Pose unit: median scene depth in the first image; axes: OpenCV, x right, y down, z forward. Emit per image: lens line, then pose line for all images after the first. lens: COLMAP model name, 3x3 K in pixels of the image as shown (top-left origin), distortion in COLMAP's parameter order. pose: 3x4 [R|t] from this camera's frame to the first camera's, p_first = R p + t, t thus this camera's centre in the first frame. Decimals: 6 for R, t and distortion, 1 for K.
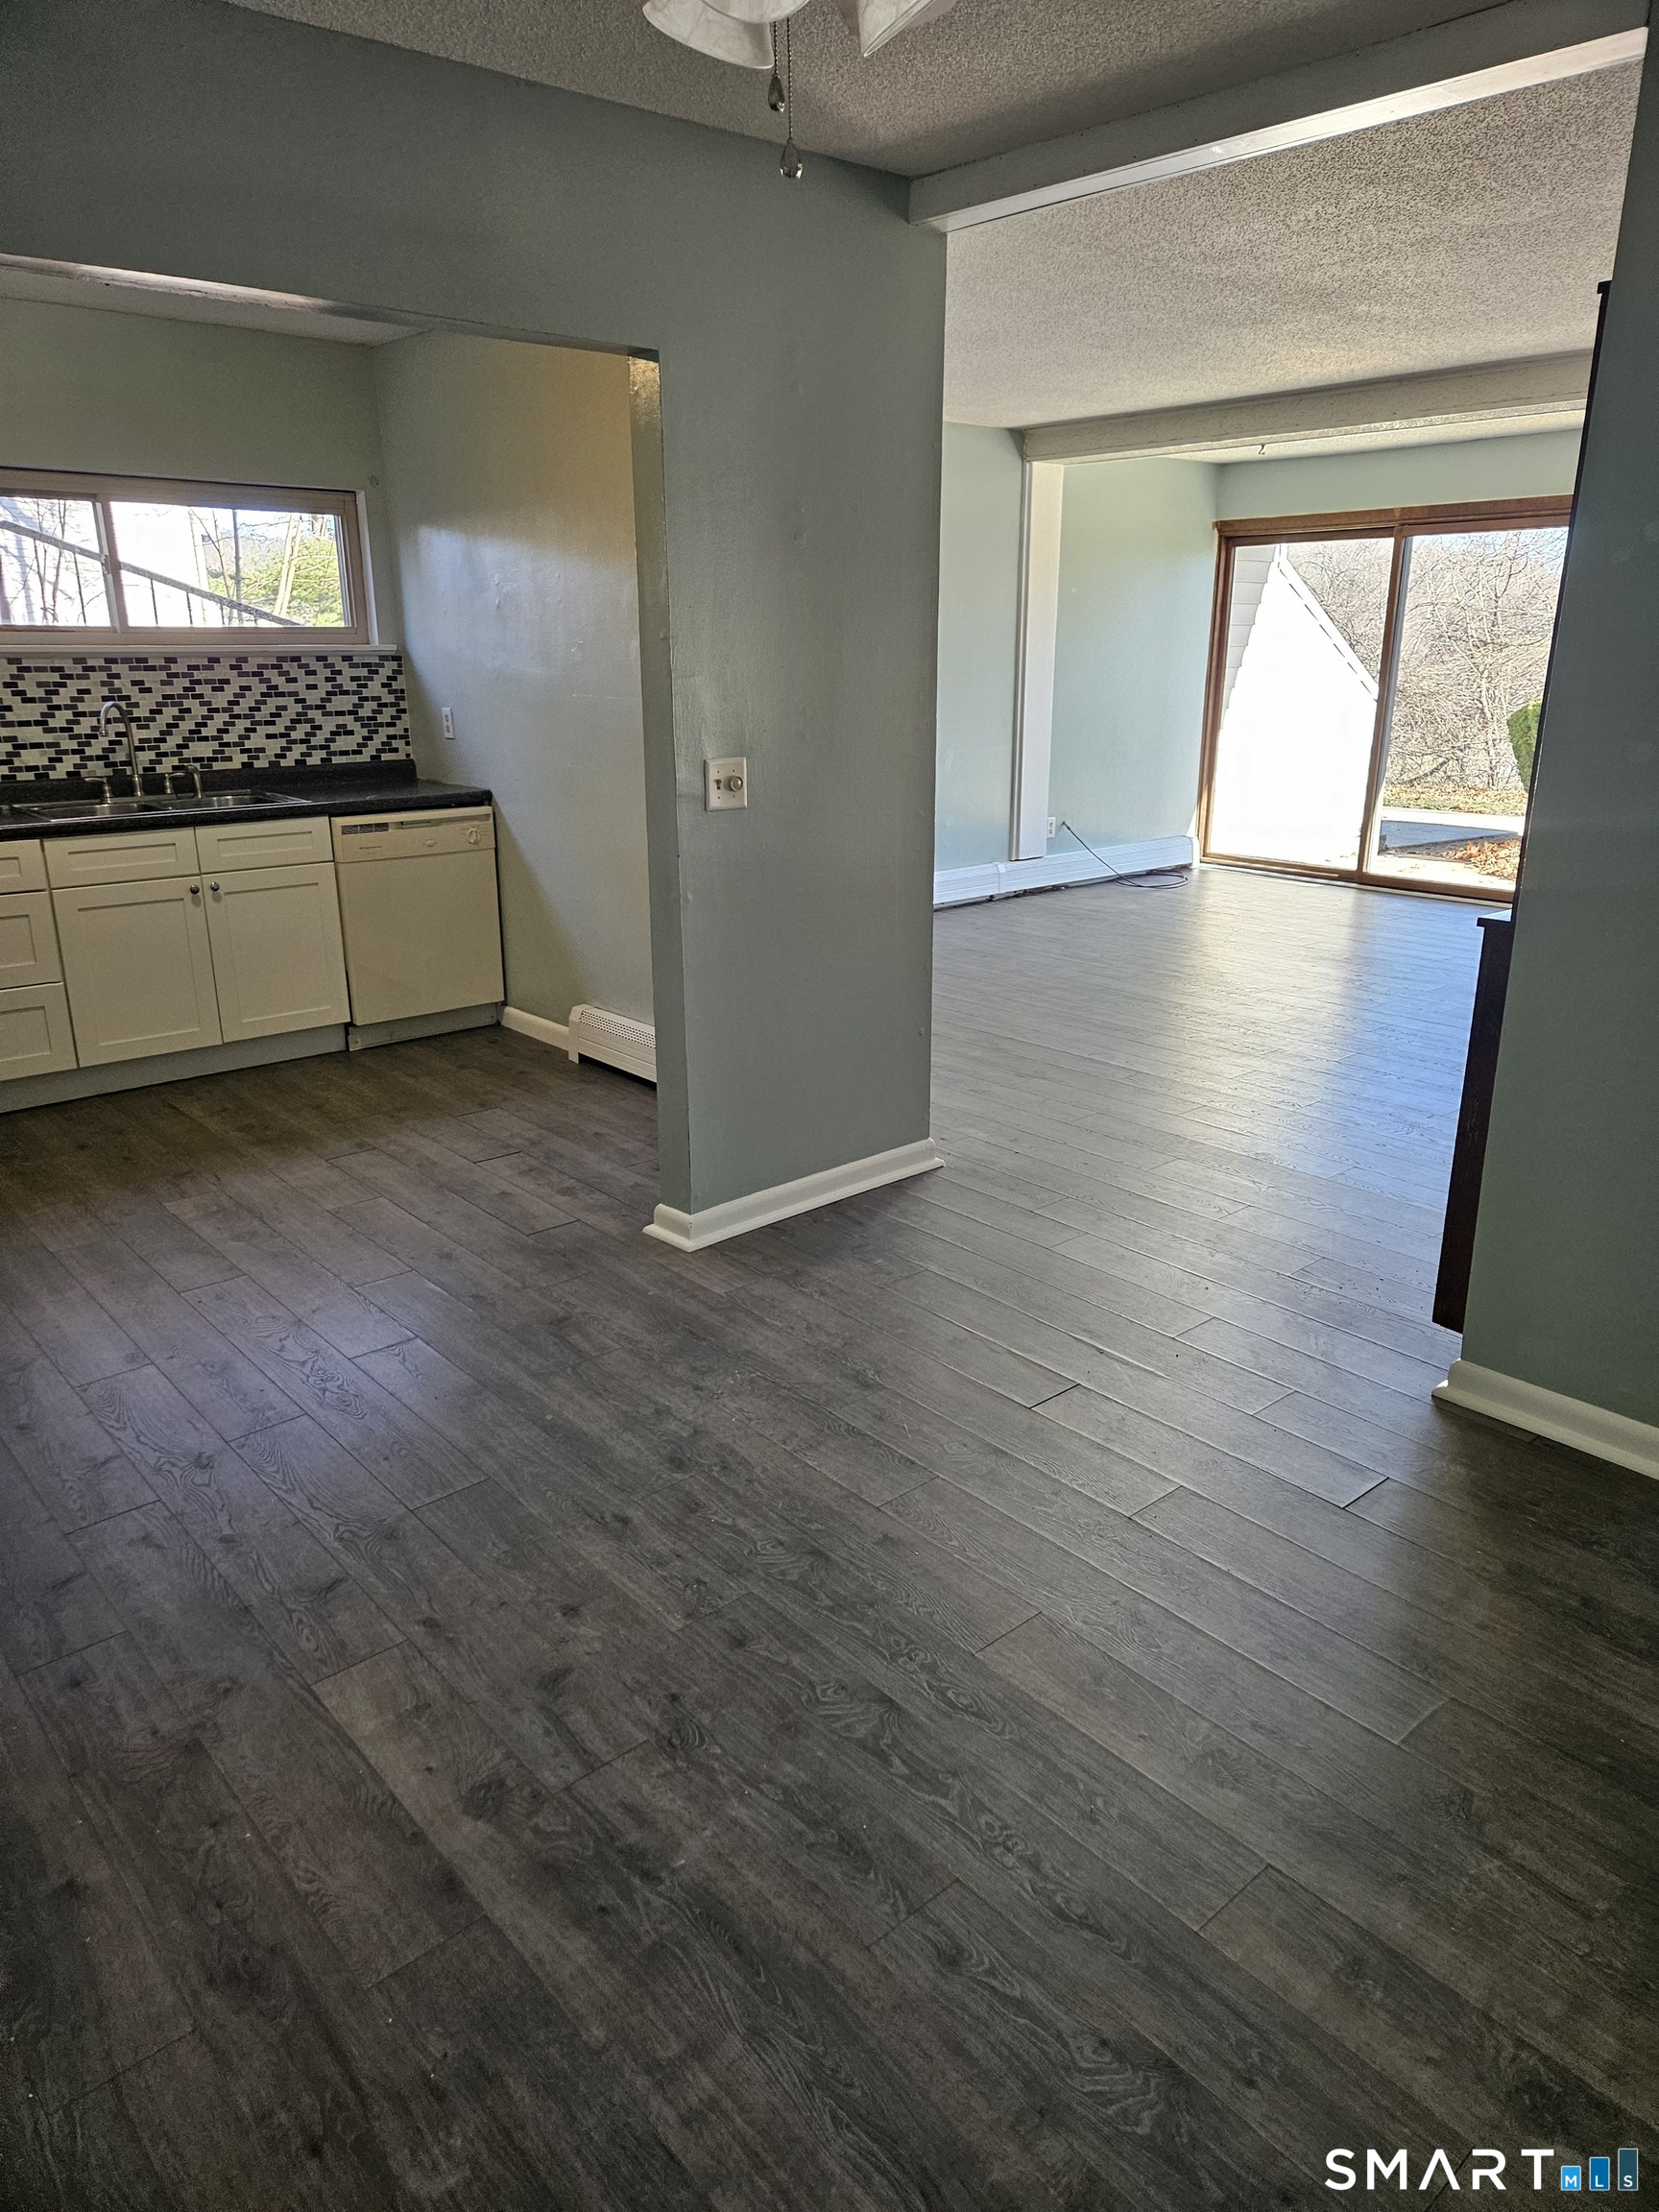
lens RADIAL K [[1487.7, 0, 827.3], [0, 1487.7, 1084.3], [0, 0, 1]] dist [0.068485, -0.008727]
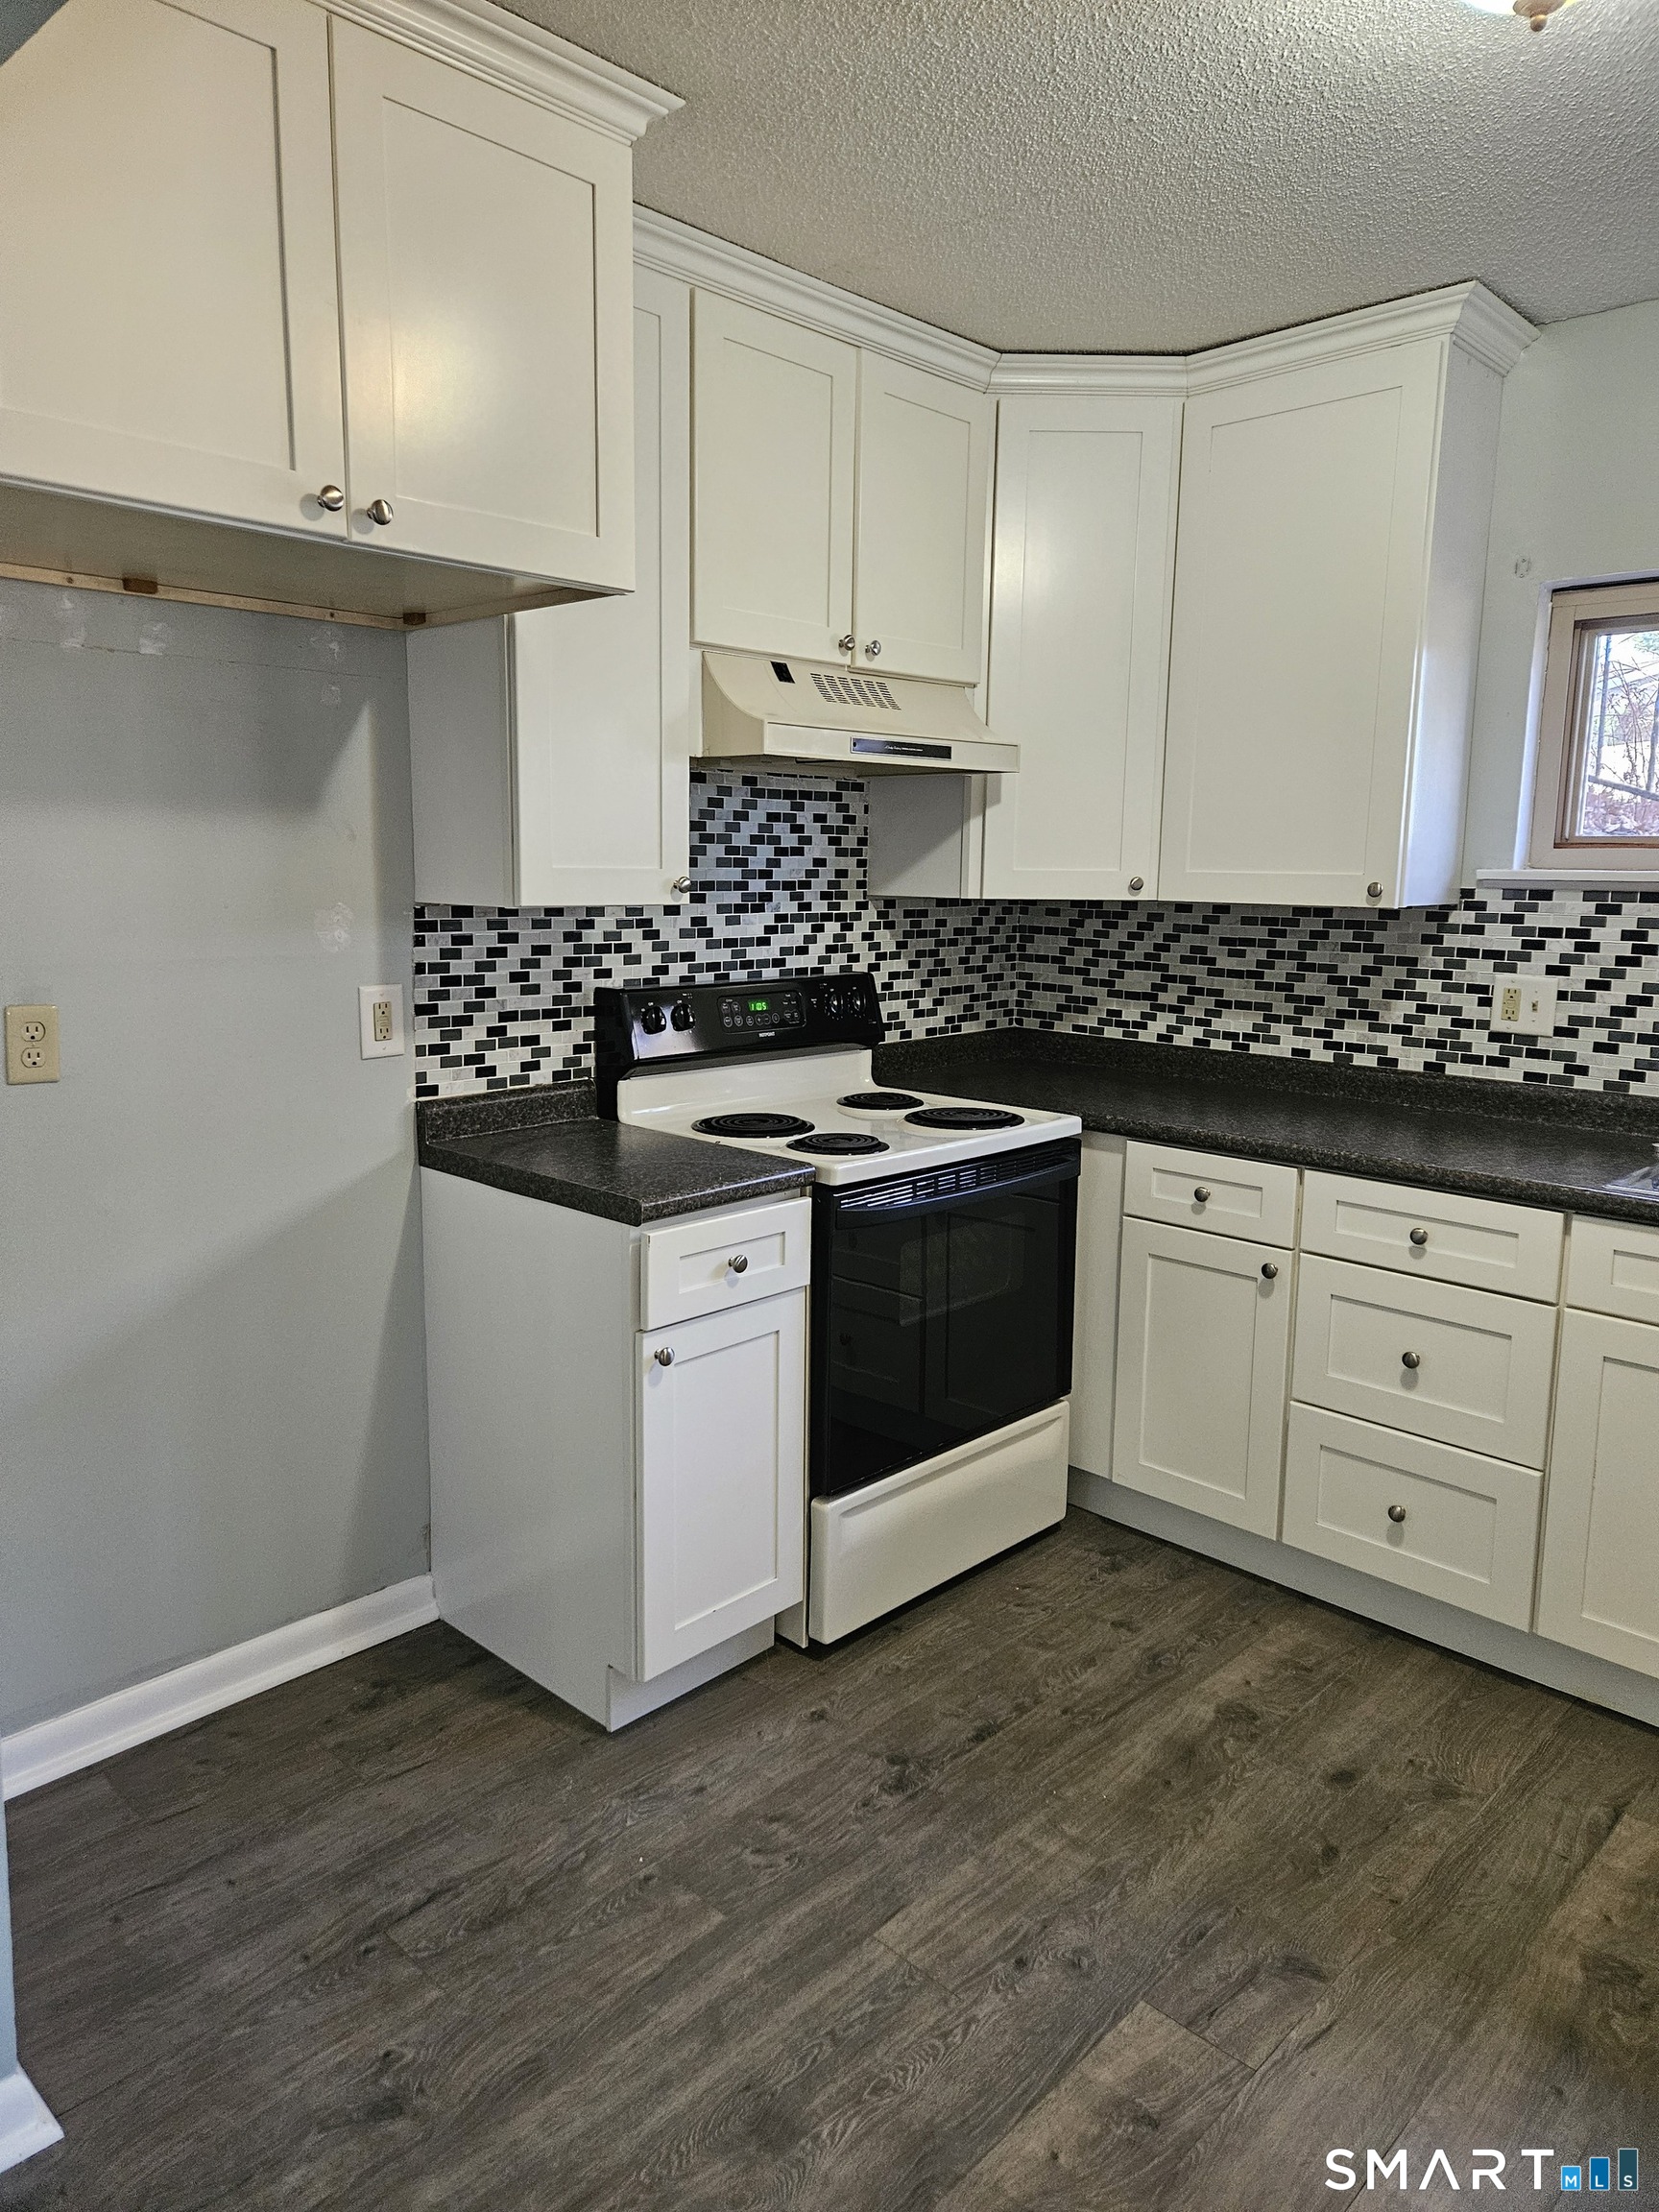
lens RADIAL K [[1487.7, 0, 820.9], [0, 1487.7, 1082.5], [0, 0, 1]] dist [0.068485, -0.008727]
pose [[0.097864, 0.154354, -0.983157, -0.022891], [-0.309064, 0.943767, 0.117406, -0.160098], [0.945993, 0.292368, 0.140066, 0.568568]]
